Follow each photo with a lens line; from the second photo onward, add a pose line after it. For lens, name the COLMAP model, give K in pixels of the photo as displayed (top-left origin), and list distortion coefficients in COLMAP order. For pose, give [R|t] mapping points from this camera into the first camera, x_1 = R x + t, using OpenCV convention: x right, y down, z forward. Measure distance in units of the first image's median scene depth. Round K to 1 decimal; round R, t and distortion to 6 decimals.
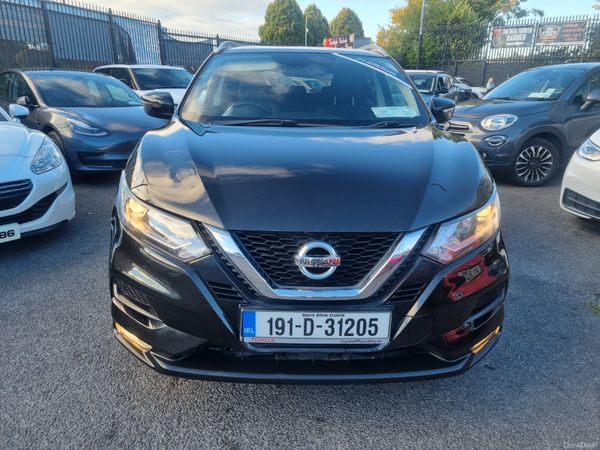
lens RADIAL K [[447.7, 0, 300.0], [0, 447.7, 225.0], [0, 0, 1]] dist [0.021531, -0.004805]
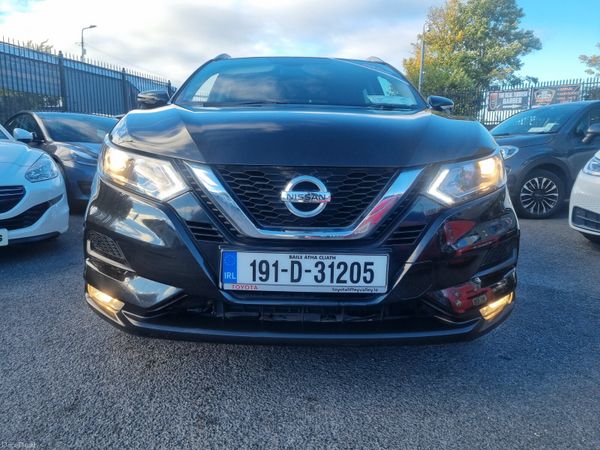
lens RADIAL K [[448.5, 0, 293.9], [0, 448.5, 222.9], [0, 0, 1]] dist [0.020406, -0.001106]
pose [[0.999745, 0.000836, -0.022587, 0.030798], [-0.004062, 0.989695, -0.143134, 0.228340], [0.022235, 0.143189, 0.989446, 0.087855]]
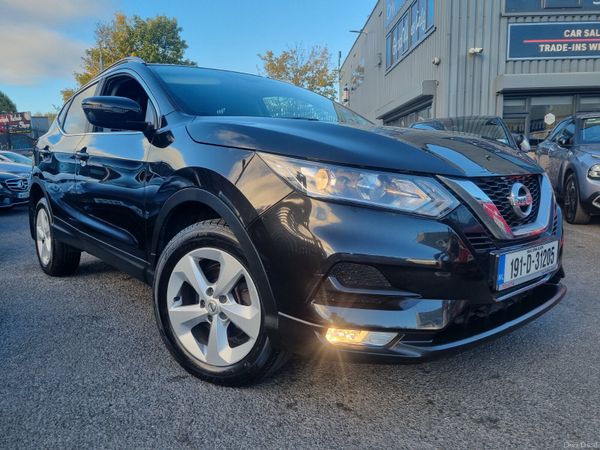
lens RADIAL K [[448.5, 0, 293.9], [0, 448.5, 222.9], [0, 0, 1]] dist [0.020406, -0.001106]
pose [[0.778339, -0.106145, 0.618806, -0.934421], [0.217158, 0.970286, -0.106708, 0.112217], [-0.589093, 0.217434, 0.778262, 0.419593]]
